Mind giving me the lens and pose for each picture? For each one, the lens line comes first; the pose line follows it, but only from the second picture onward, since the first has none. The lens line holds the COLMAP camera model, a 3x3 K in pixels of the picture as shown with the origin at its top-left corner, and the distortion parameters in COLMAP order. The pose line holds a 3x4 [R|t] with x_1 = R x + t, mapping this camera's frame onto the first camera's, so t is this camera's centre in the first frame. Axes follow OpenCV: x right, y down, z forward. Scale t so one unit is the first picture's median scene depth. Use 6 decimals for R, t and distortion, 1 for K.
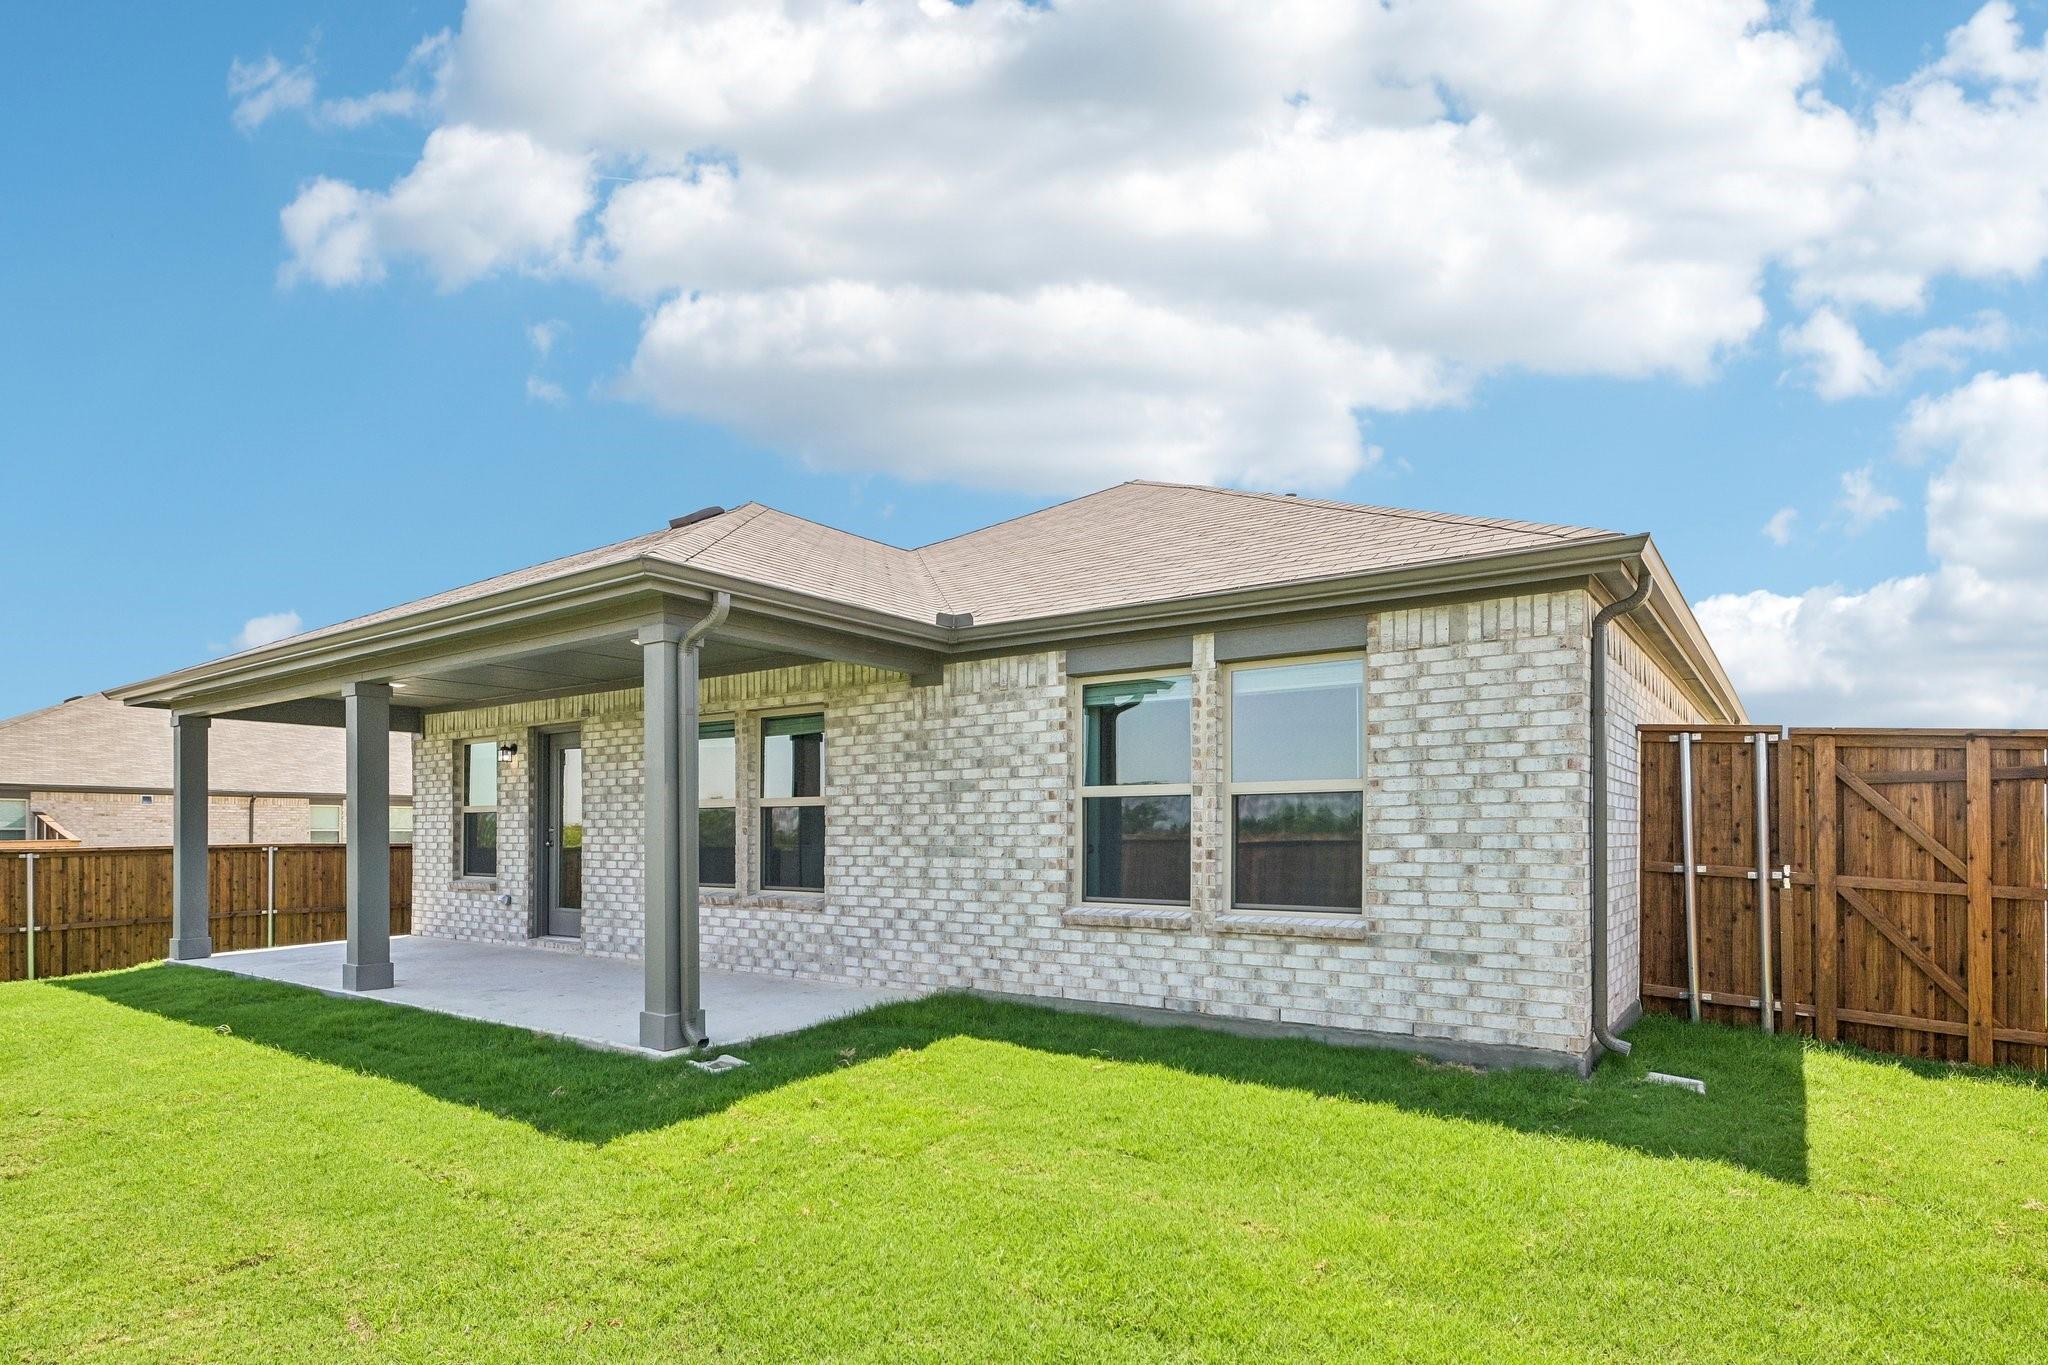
lens RADIAL K [[1071.1, 0, 993.1], [0, 1071.1, 682.6], [0, 0, 1]] dist [-0.001187, 0.000020]
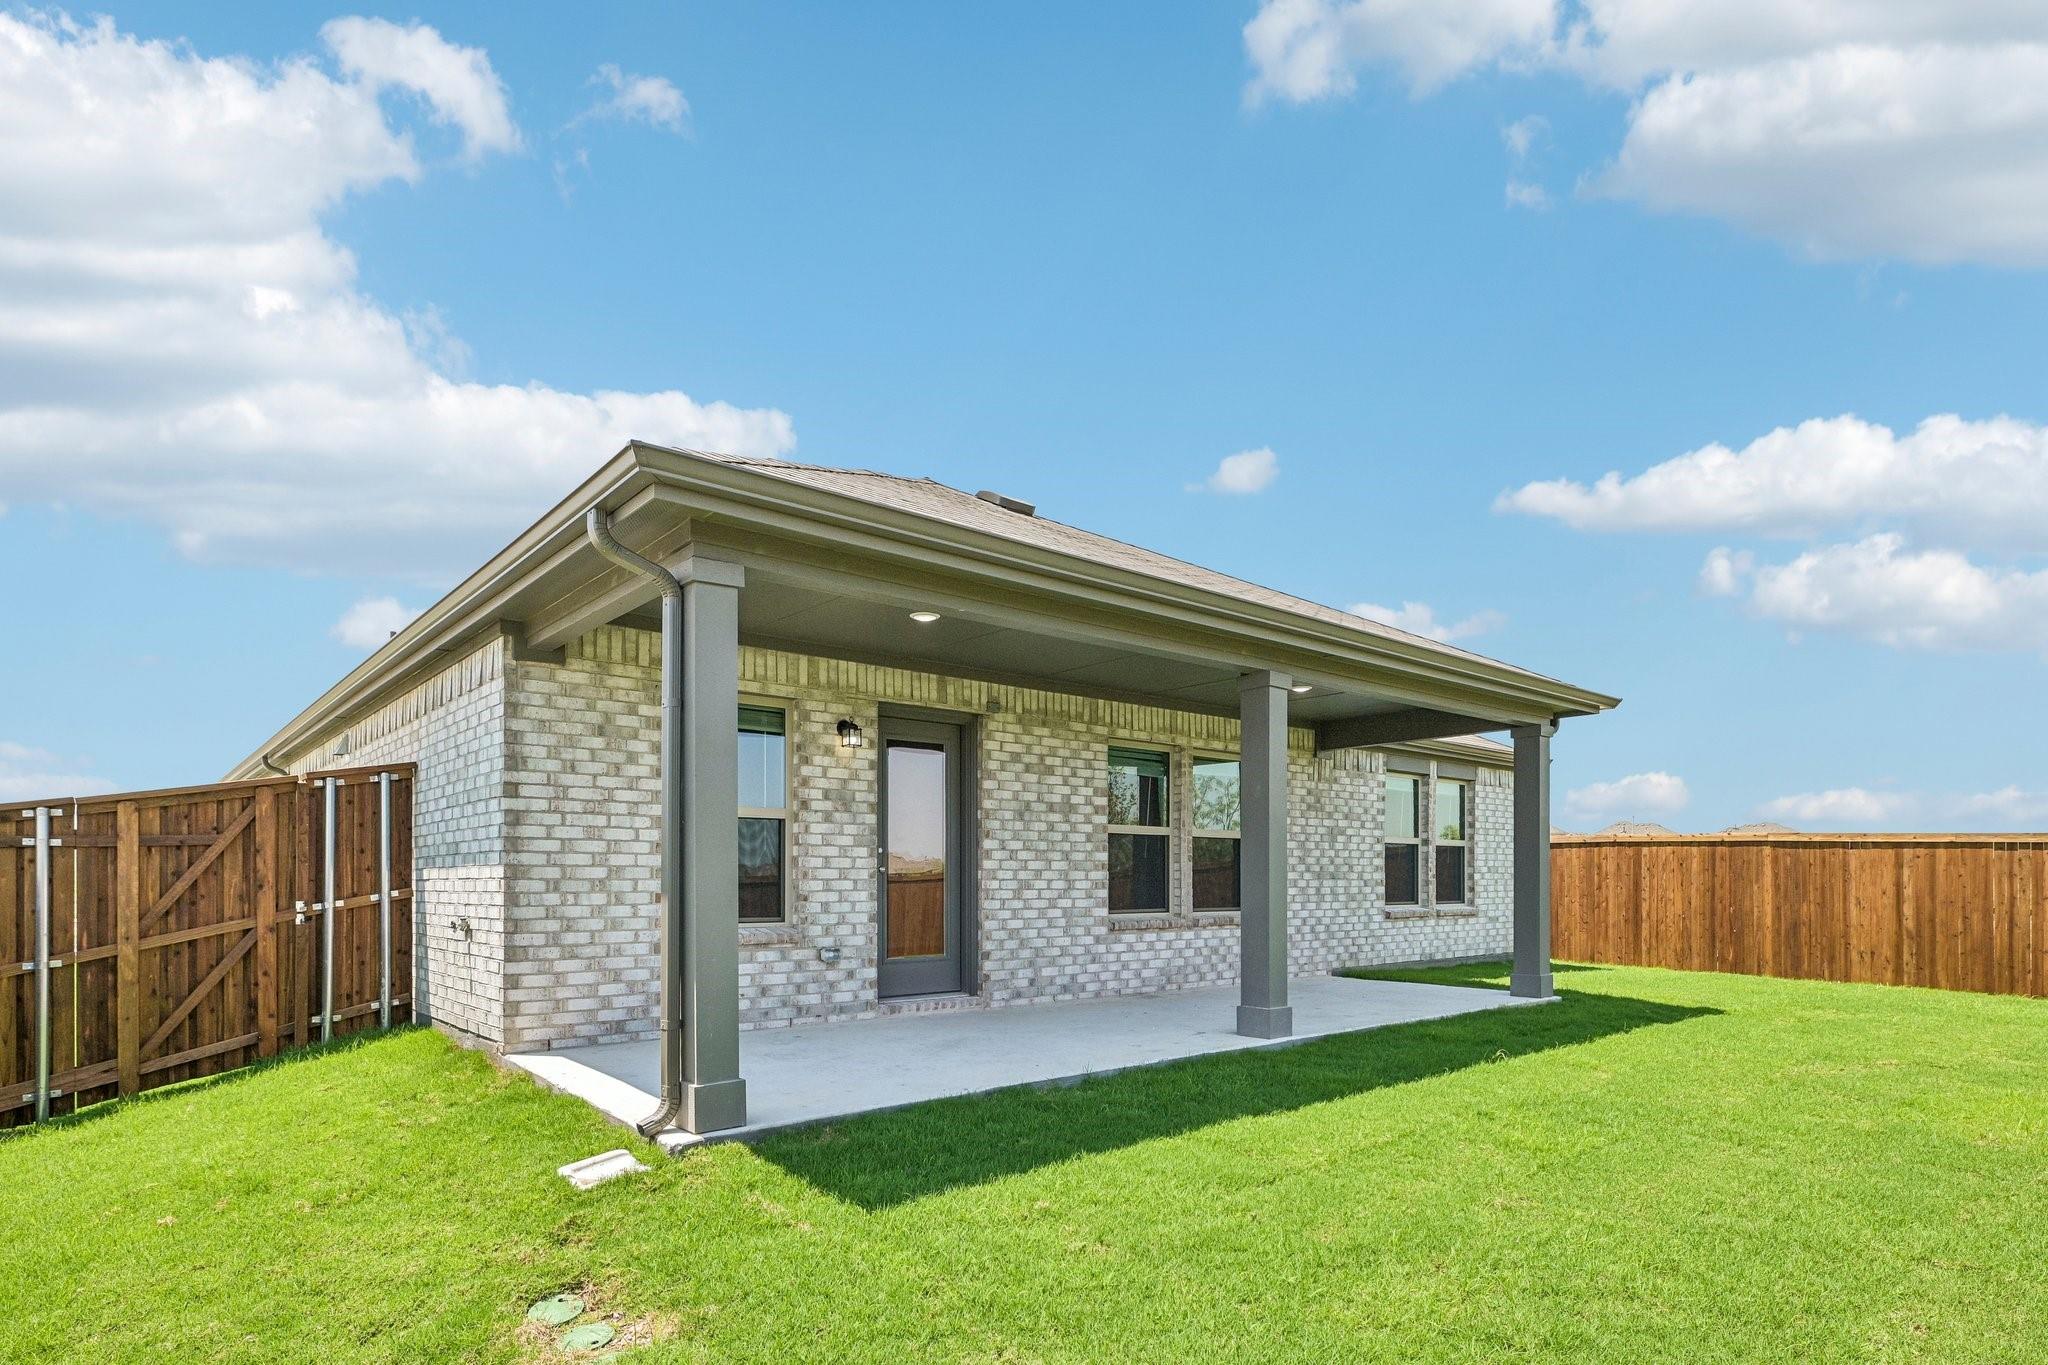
lens RADIAL K [[1071.1, 0, 993.1], [0, 1071.1, 682.6], [0, 0, 1]] dist [-0.001187, 0.000020]
pose [[0.242703, 0.164862, 0.955989, -1.385677], [-0.149264, 0.980065, -0.131120, 0.139851], [-0.958549, -0.110871, 0.262472, 0.950535]]
